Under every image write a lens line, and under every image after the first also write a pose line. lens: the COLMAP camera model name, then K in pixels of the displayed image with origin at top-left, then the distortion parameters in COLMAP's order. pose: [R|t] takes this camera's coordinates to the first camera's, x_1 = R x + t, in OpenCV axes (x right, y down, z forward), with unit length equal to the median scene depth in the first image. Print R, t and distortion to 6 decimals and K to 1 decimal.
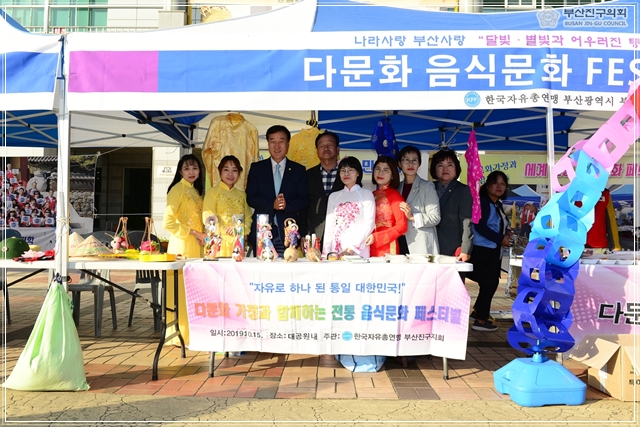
lens RADIAL K [[565.2, 0, 321.4], [0, 565.2, 211.0], [0, 0, 1]] dist [-0.051872, 0.020503]
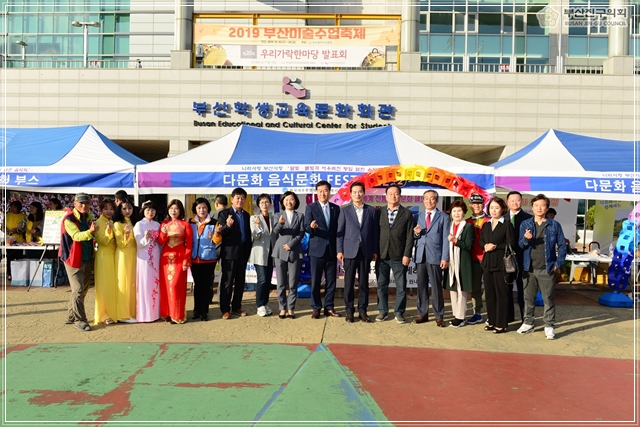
lens RADIAL K [[540.0, 0, 318.6], [0, 540.0, 213.3], [0, 0, 1]] dist [-0.015317, -0.002436]
pose [[0.999830, 0.002938, -0.018190, 0.480136], [-0.002168, 0.999106, 0.042230, -0.198369], [0.018298, -0.042183, 0.998942, -1.623346]]
